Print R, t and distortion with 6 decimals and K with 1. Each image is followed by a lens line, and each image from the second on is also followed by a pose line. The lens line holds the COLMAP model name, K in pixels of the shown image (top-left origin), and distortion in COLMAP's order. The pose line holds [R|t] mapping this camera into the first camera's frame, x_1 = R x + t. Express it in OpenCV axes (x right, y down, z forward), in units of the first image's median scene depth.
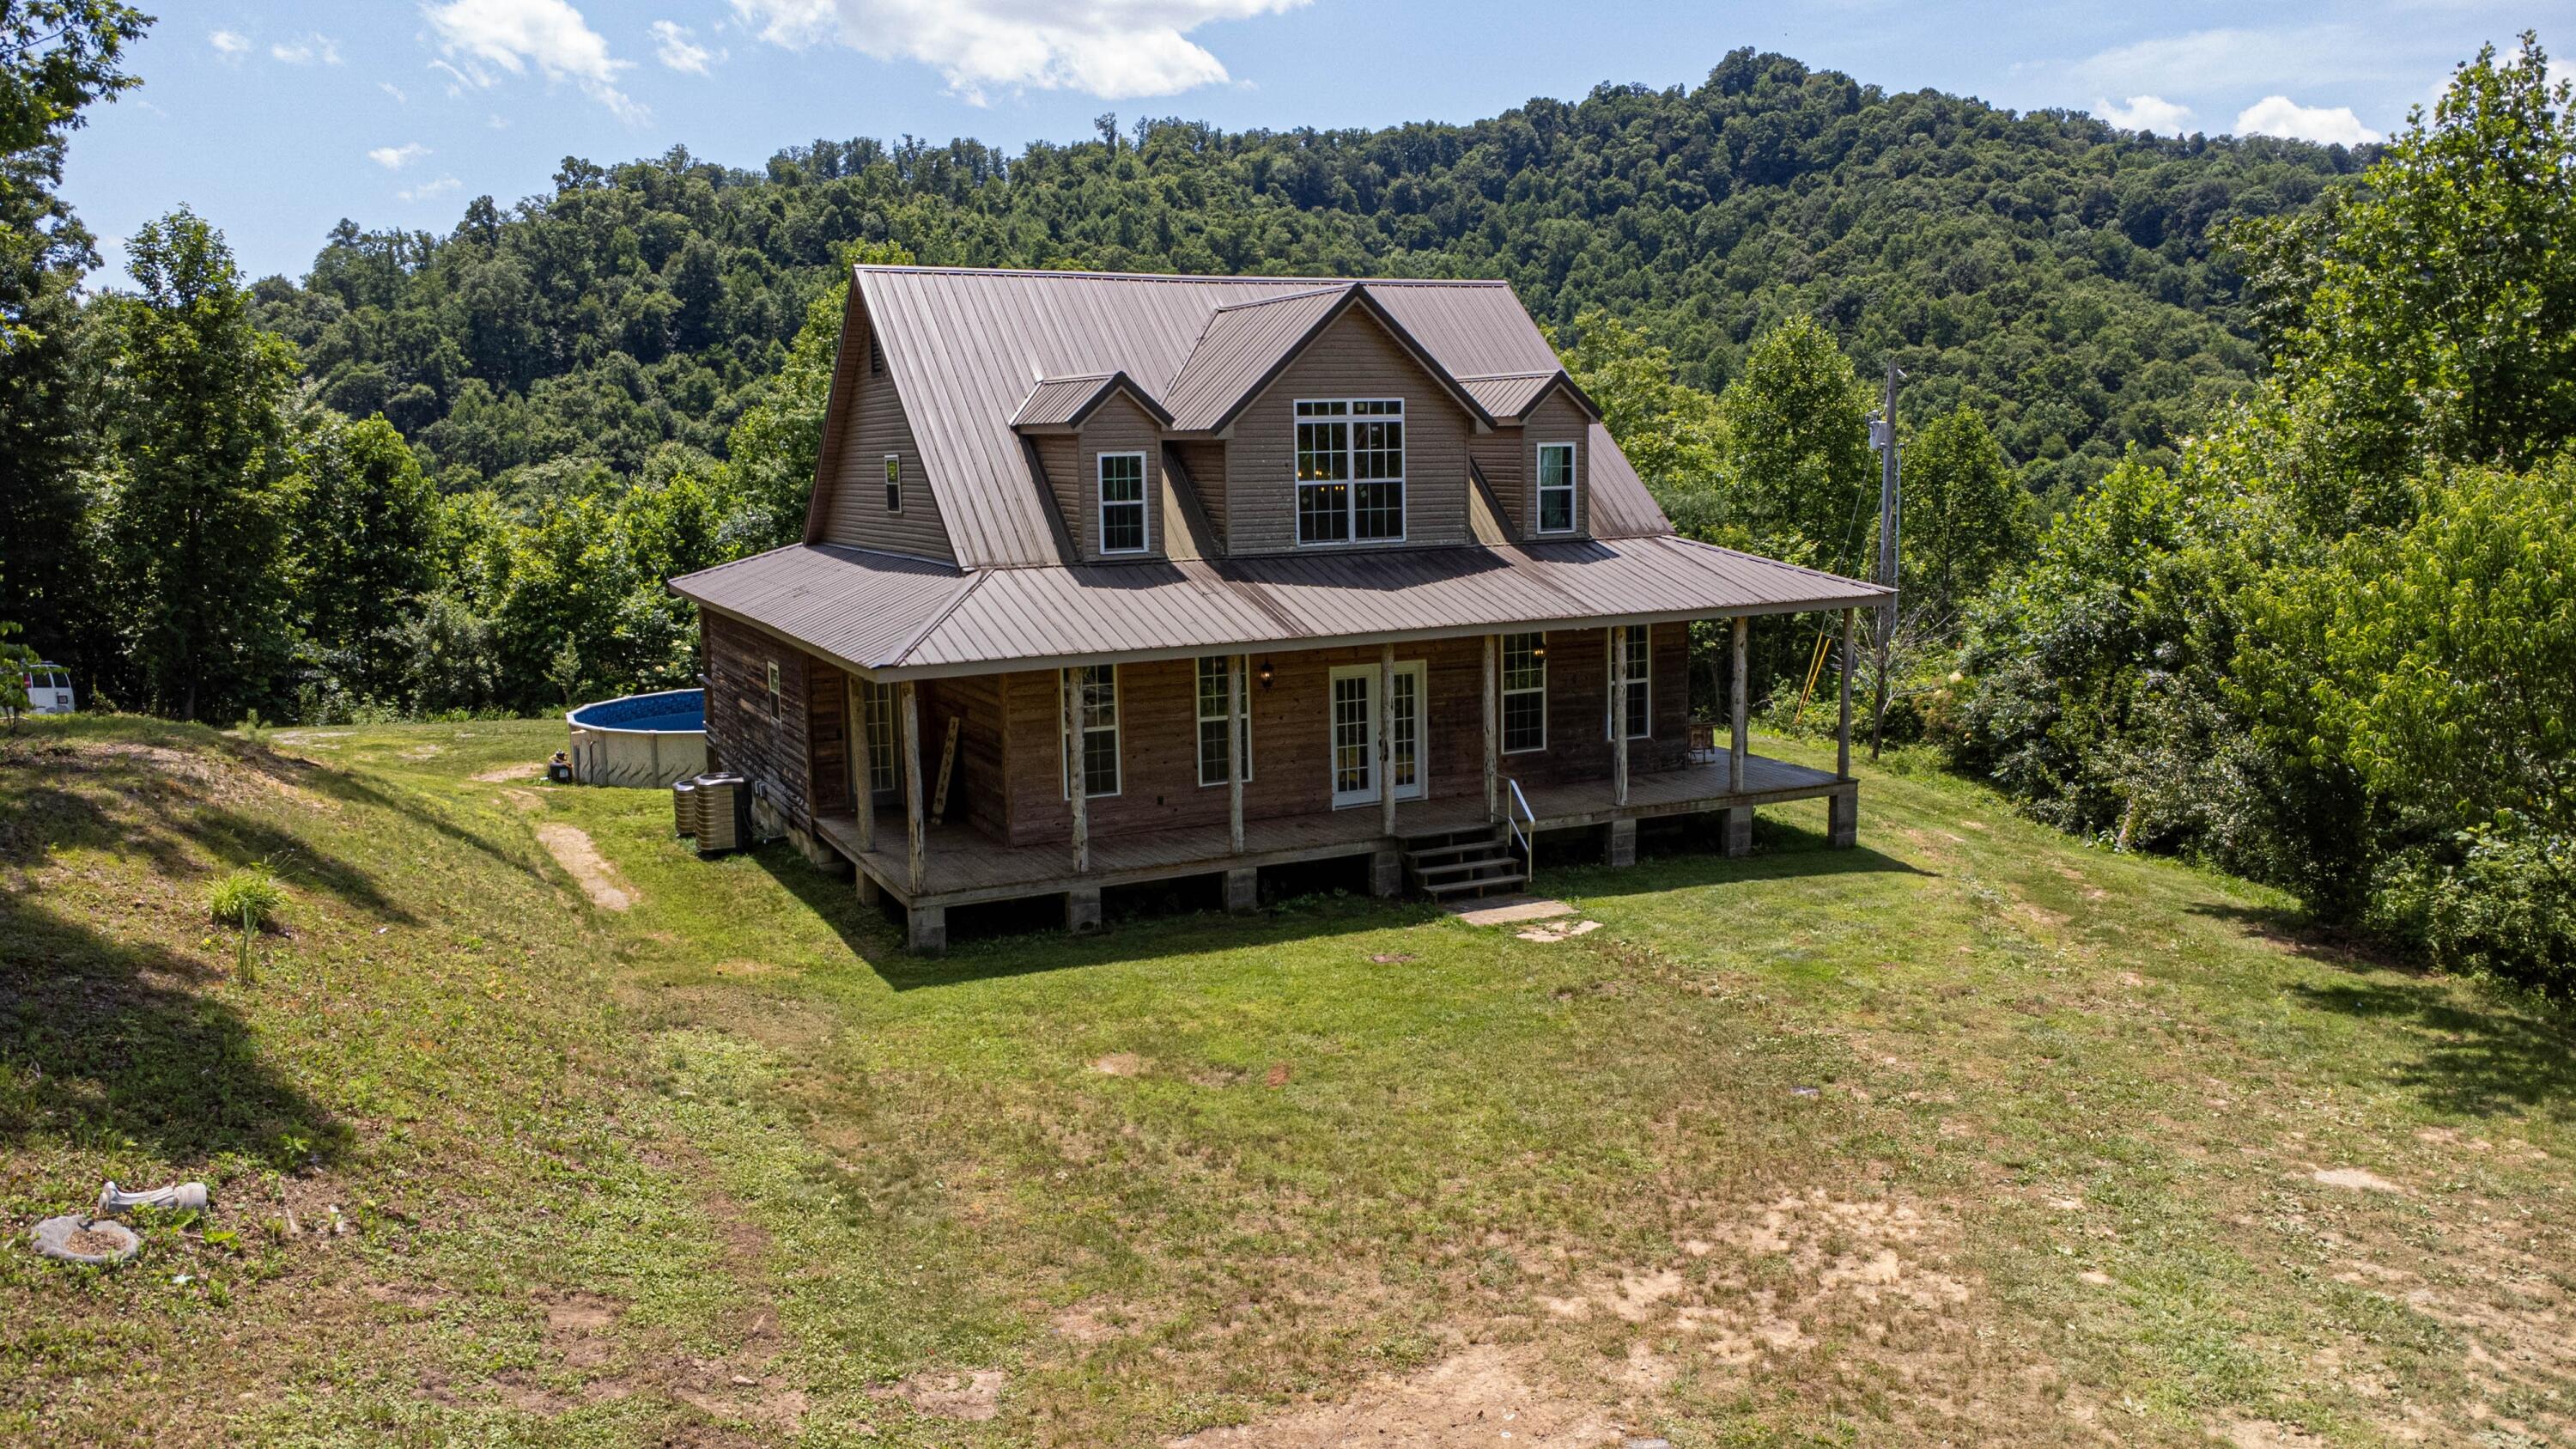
lens RADIAL K [[1848.5, 0, 1280.8], [0, 1848.5, 714.6], [0, 0, 1]] dist [0.037933, -0.063010]
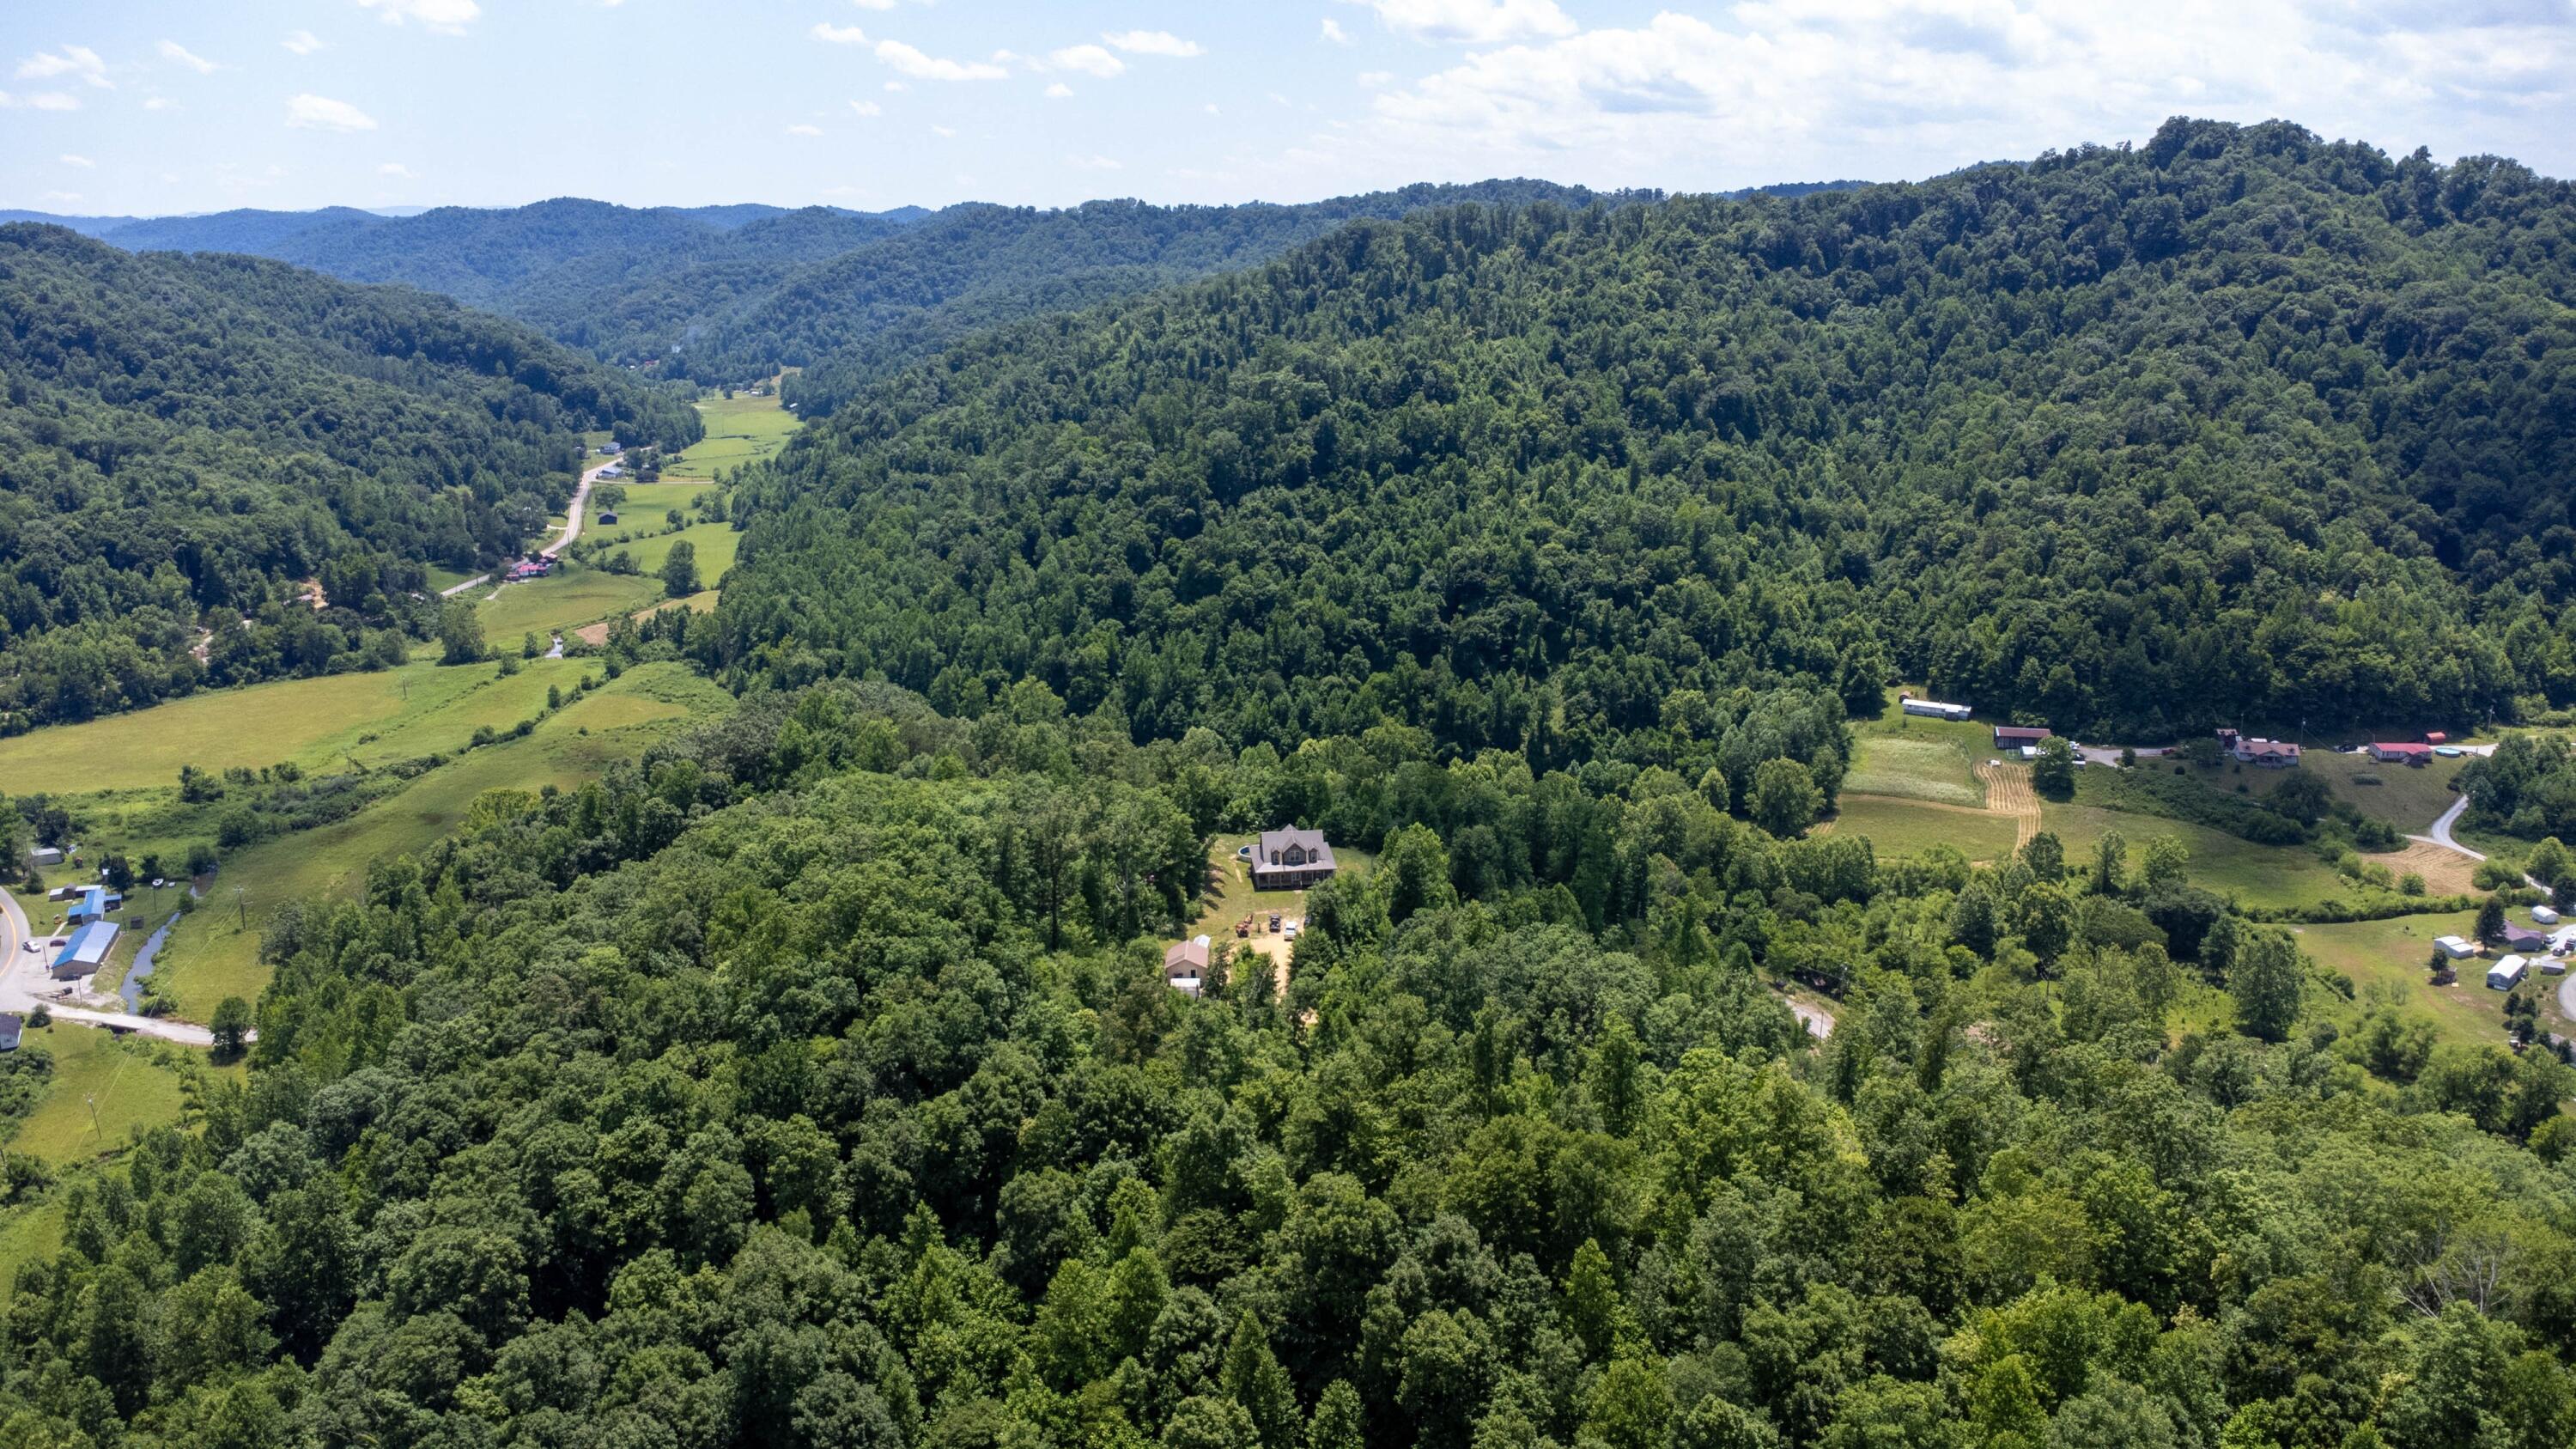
lens RADIAL K [[1848.5, 0, 1280.8], [0, 1848.5, 714.6], [0, 0, 1]] dist [0.037933, -0.063010]
pose [[0.936375, 0.095818, -0.337670, 0.298795], [-0.054766, 0.990120, 0.129089, -0.196165], [0.346703, -0.102383, 0.932371, -0.778873]]
